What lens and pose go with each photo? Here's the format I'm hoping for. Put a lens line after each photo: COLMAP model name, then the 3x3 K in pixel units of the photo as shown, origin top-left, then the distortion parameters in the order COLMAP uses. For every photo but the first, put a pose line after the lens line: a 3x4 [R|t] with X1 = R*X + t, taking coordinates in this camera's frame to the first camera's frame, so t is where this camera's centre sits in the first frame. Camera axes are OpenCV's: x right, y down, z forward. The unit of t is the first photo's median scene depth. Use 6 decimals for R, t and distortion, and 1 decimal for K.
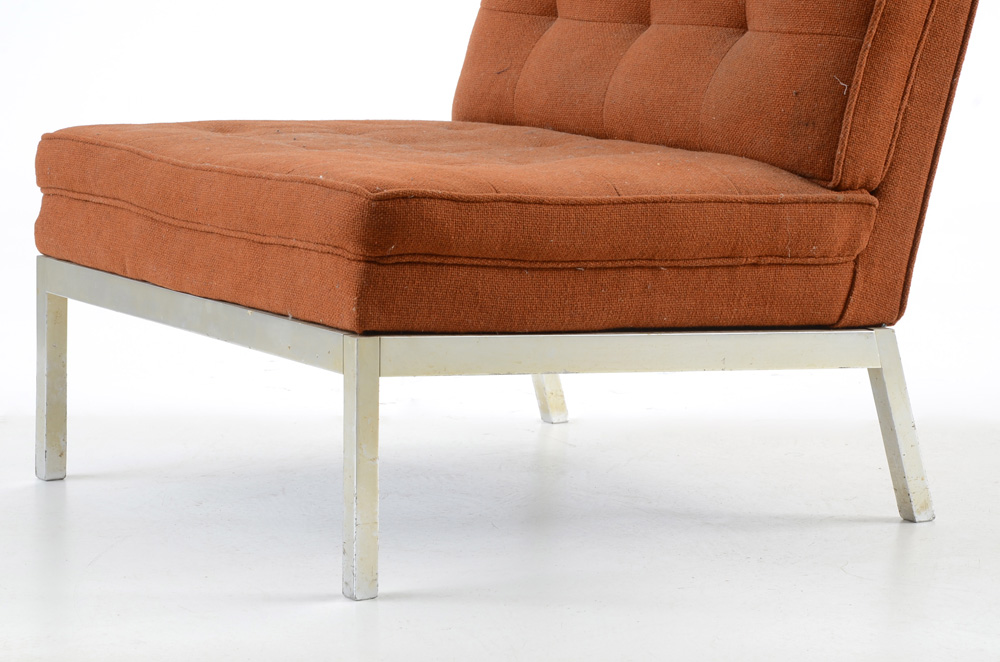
lens RADIAL K [[3603.4, 0, 501.1], [0, 3603.4, 330.6], [0, 0, 1]] dist [1.142640, 0.000000]
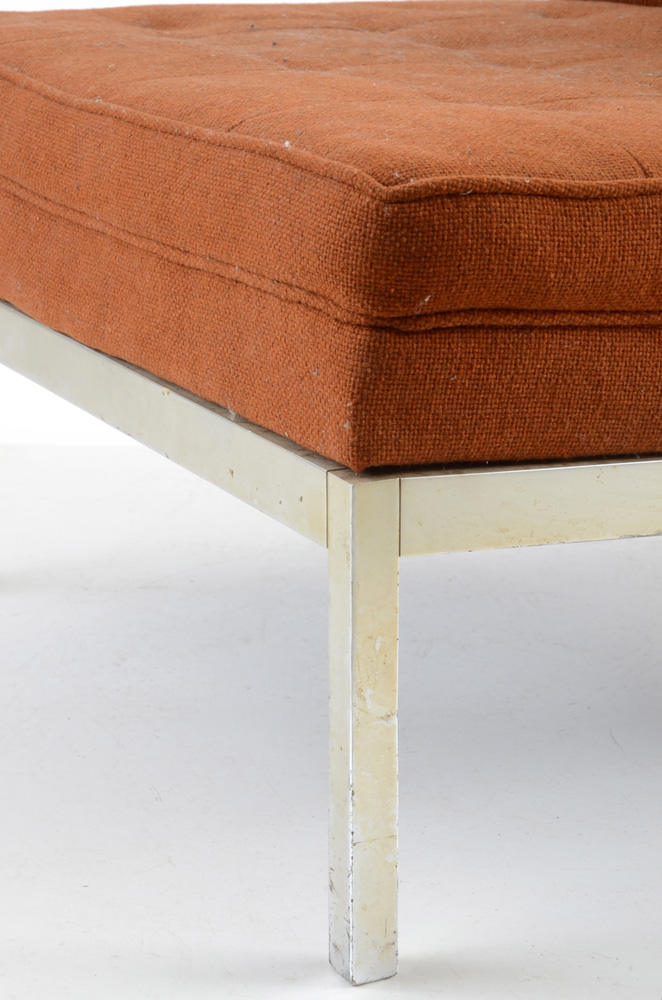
lens RADIAL K [[2597.0, 0, 331.1], [0, 2597.0, 502.4], [0, 0, 1]] dist [0.523701, 0.000000]
pose [[0.996076, 0.014357, -0.087333, -0.011688], [-0.001431, 0.989239, 0.146300, -0.046455], [0.088493, -0.145601, 0.985378, 0.639737]]
